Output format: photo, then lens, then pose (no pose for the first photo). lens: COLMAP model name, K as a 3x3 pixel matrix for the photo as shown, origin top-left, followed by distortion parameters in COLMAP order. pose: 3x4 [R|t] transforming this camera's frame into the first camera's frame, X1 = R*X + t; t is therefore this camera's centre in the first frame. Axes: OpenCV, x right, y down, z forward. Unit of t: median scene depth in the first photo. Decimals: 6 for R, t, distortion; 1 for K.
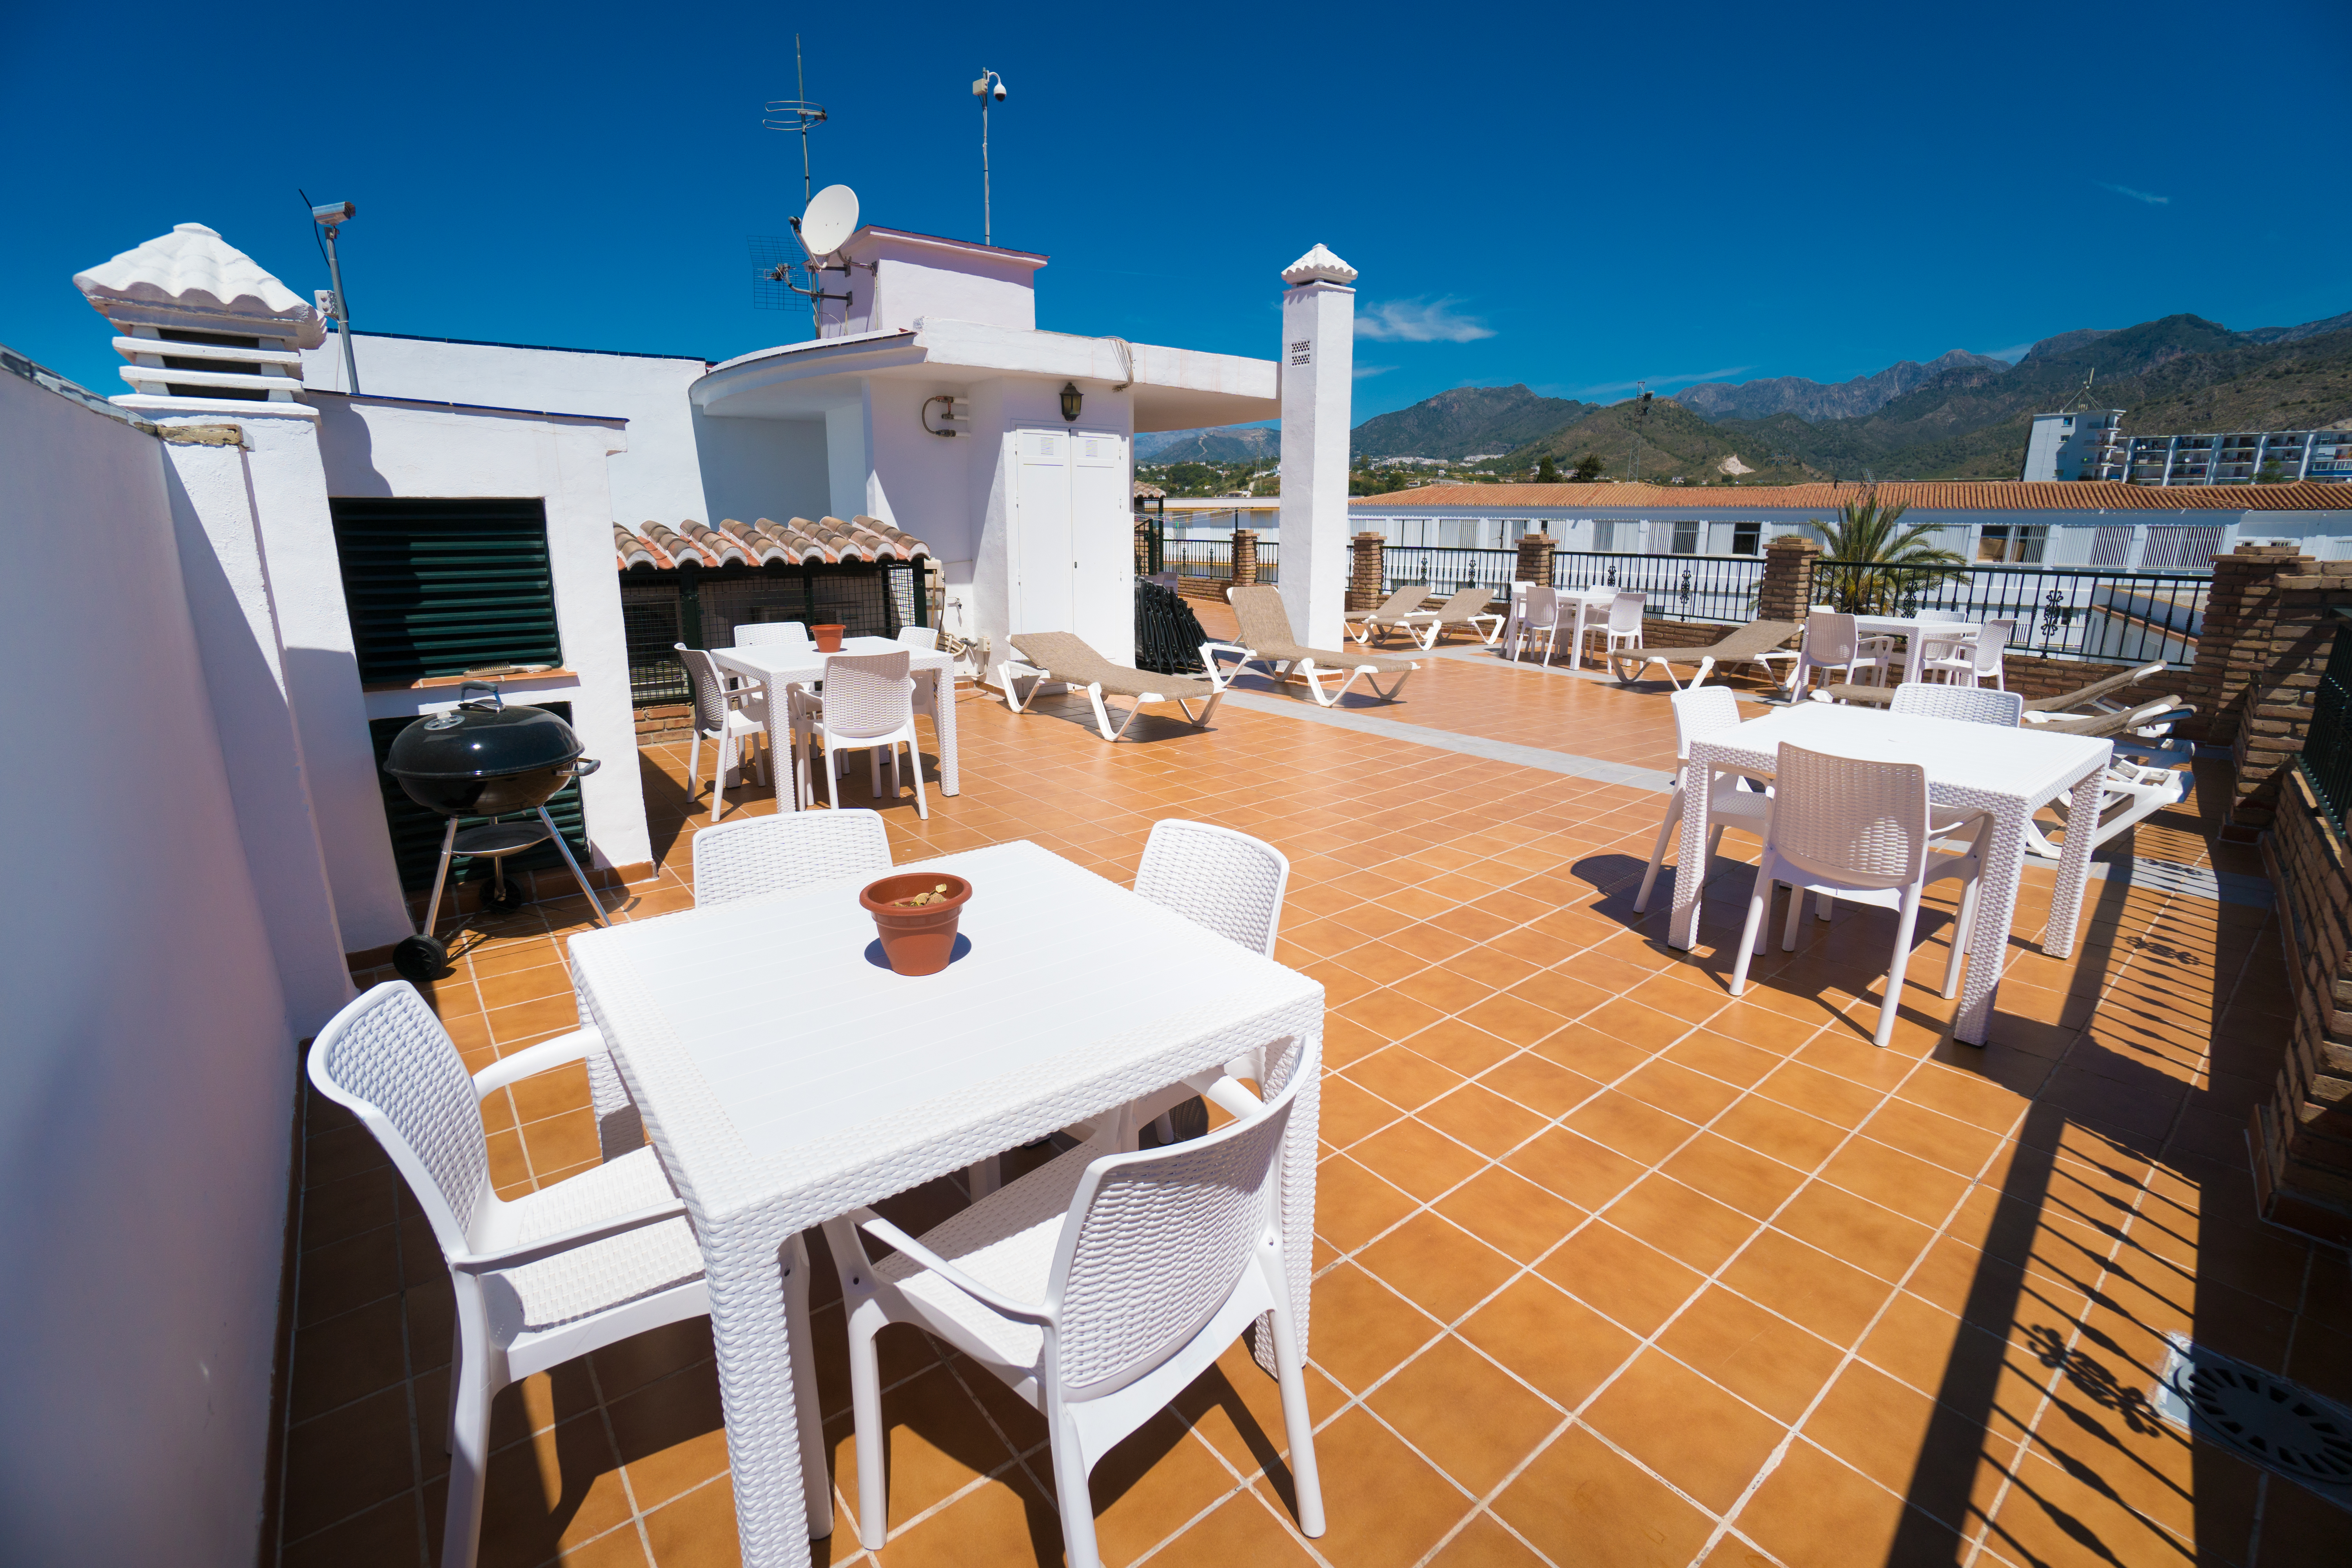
lens RADIAL K [[1029.9, 0, 1172.2], [0, 1029.9, 774.6], [0, 0, 1]] dist [-0.066159, 0.023856]
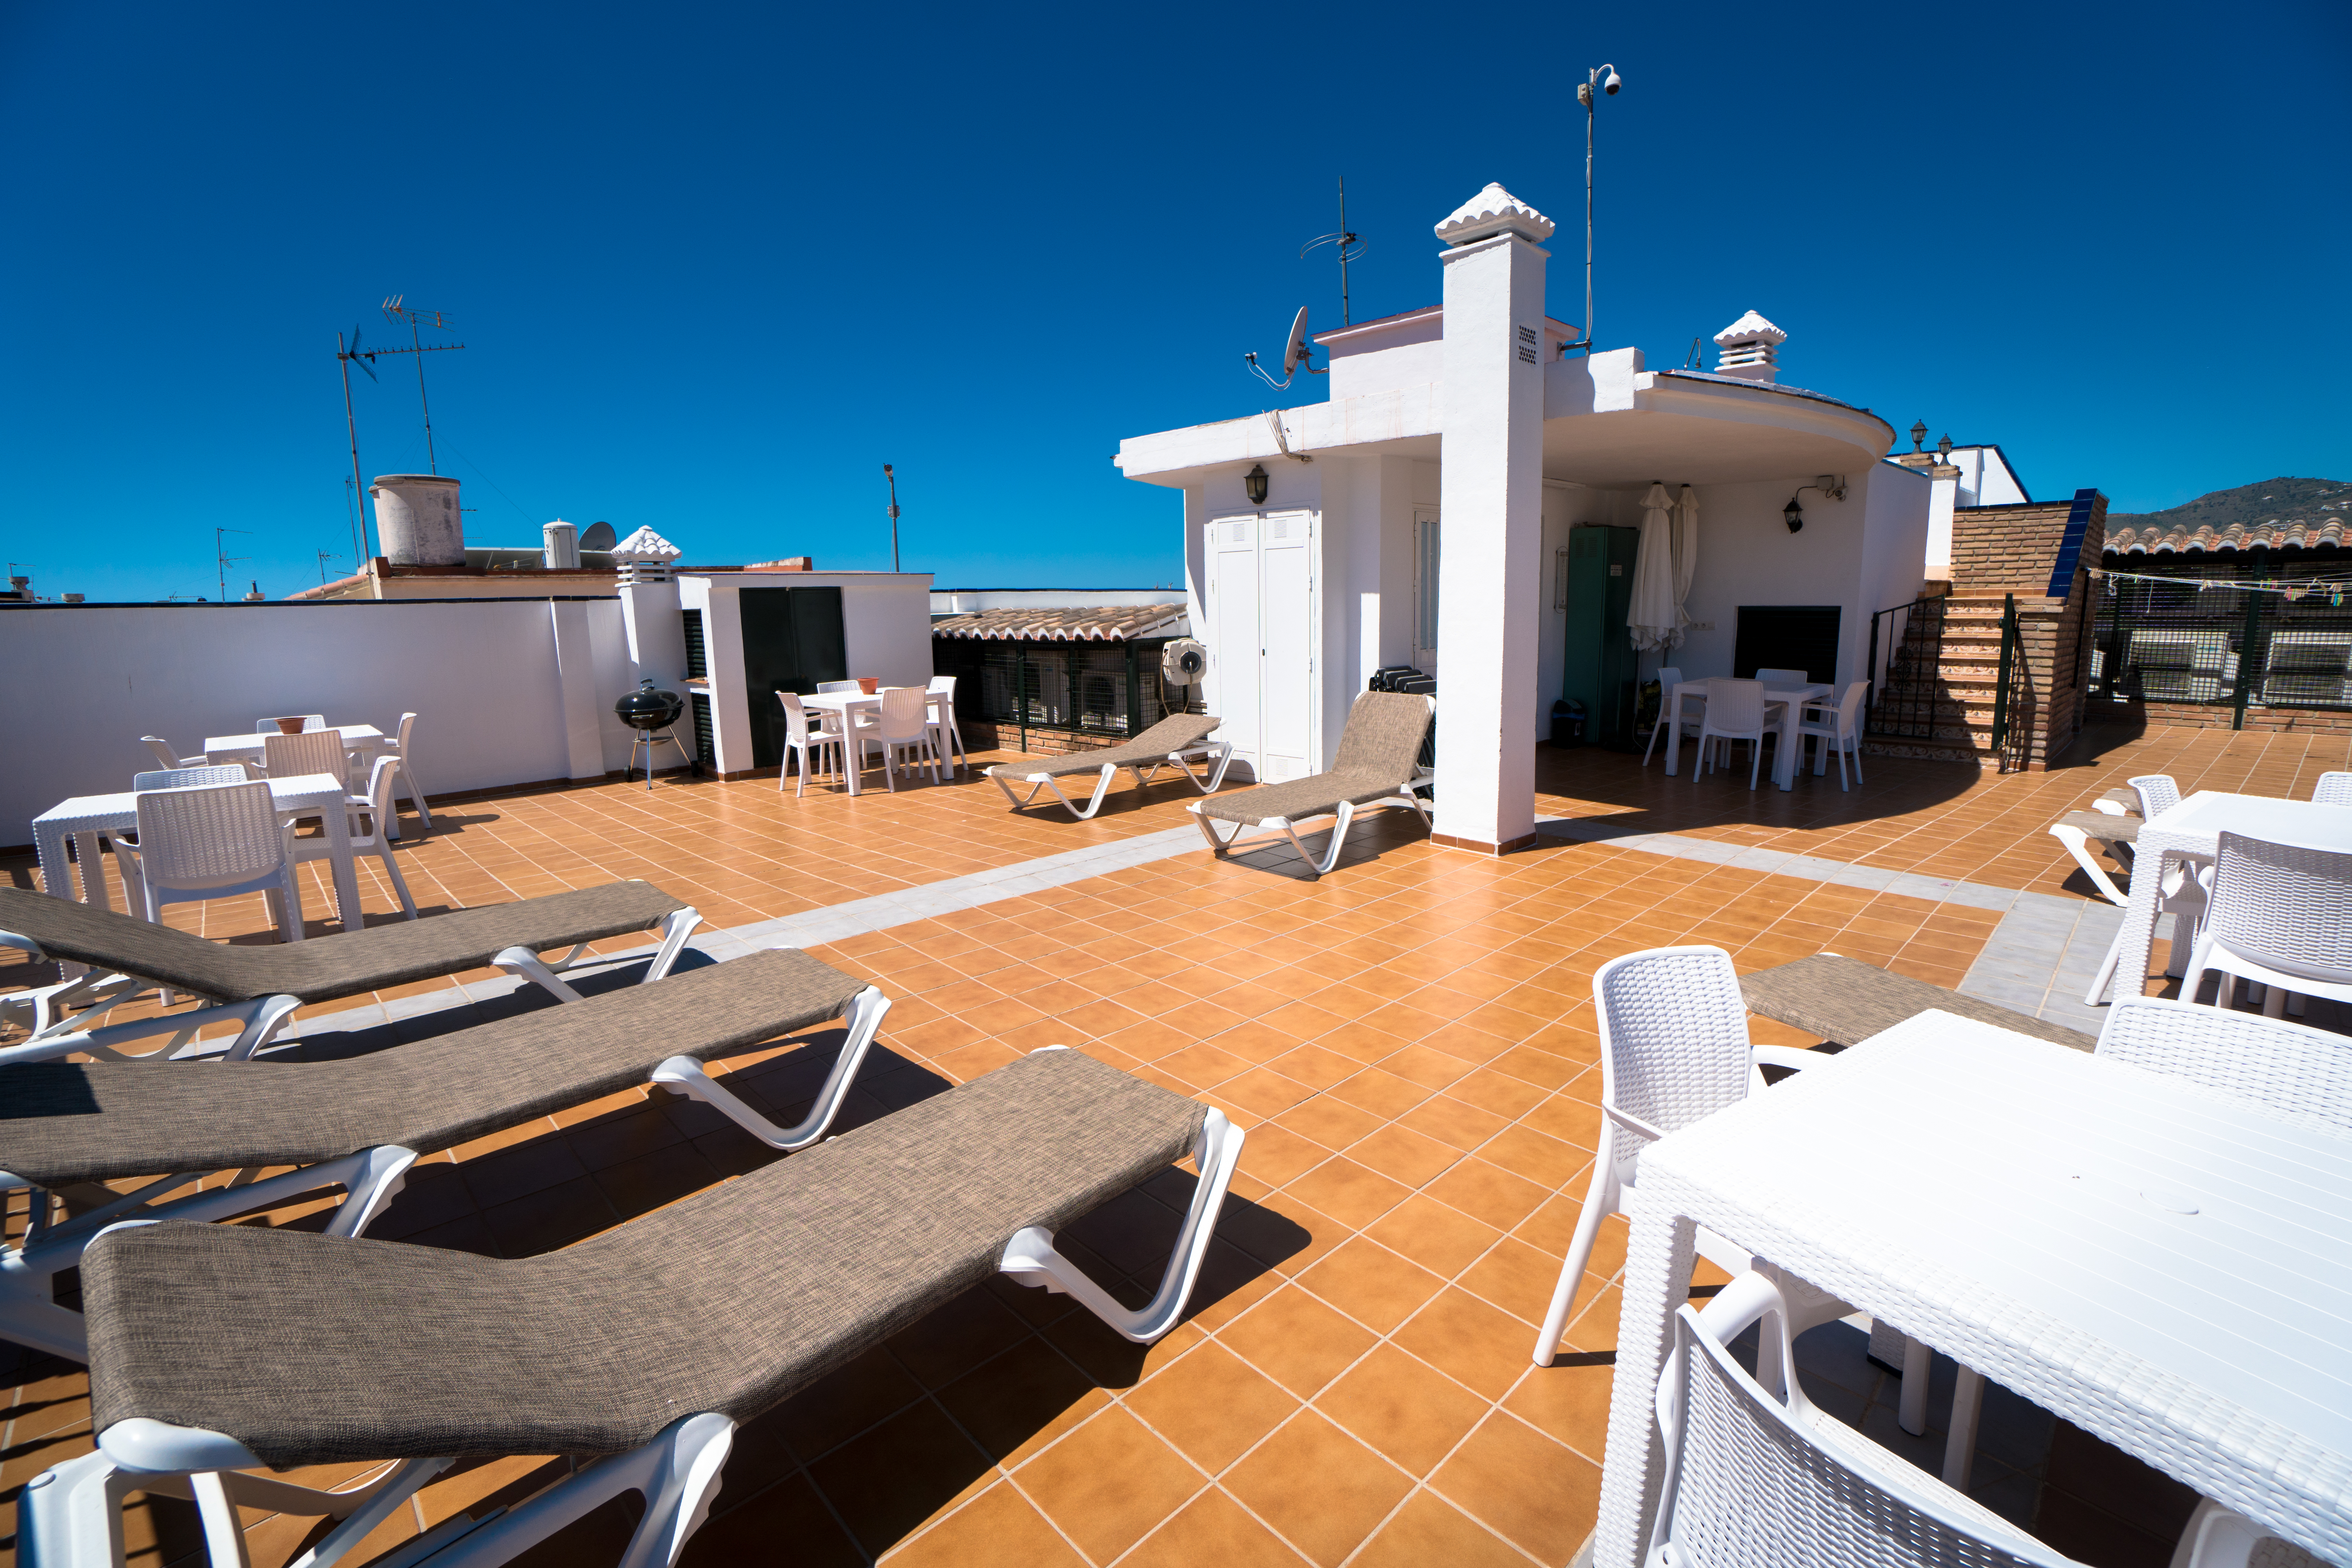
lens RADIAL K [[1042.0, 0, 1205.4], [0, 1042.0, 778.2], [0, 0, 1]] dist [-0.047320, 0.024391]
pose [[0.096340, 0.155727, -0.983091, 0.914982], [-0.212752, 0.968081, 0.132500, -0.211676], [0.972345, 0.196389, 0.126396, 0.872976]]
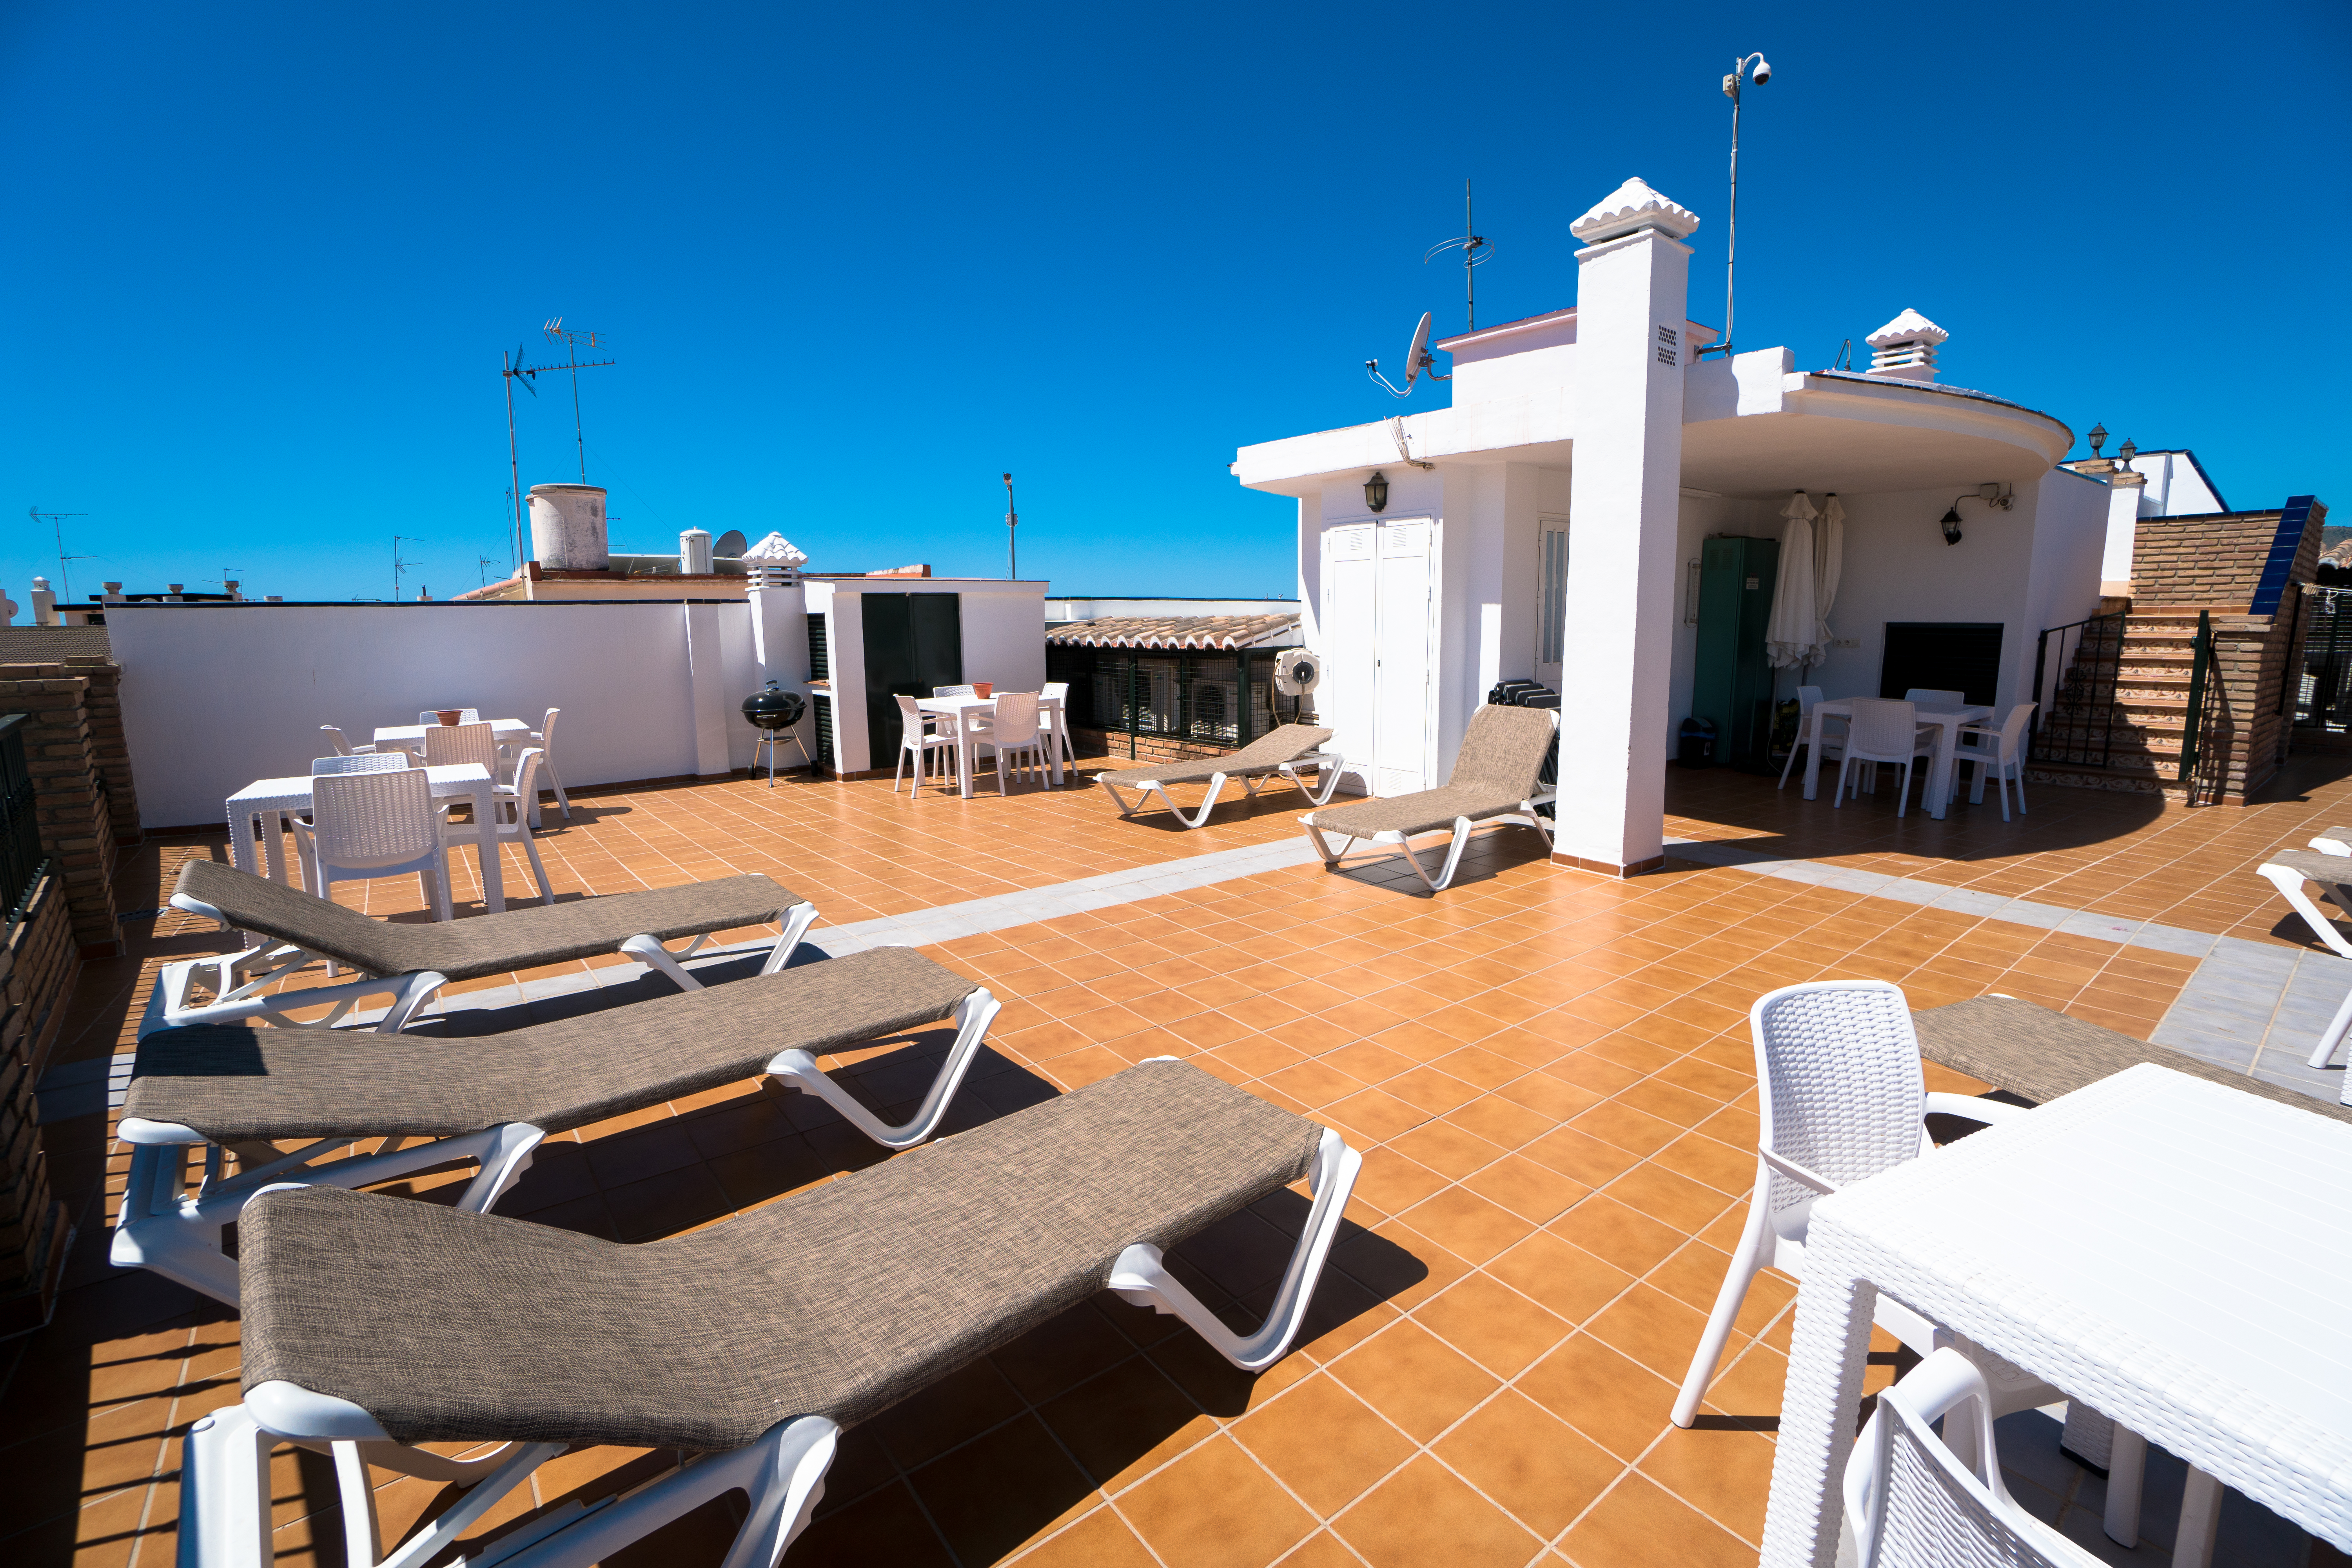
lens RADIAL K [[1035.4, 0, 1215.4], [0, 1035.4, 786.3], [0, 0, 1]] dist [-0.048654, 0.025010]
pose [[0.007149, 0.151158, -0.988484, 0.896935], [-0.225973, 0.963183, 0.145654, -0.203503], [0.974107, 0.222329, 0.041044, 0.865682]]
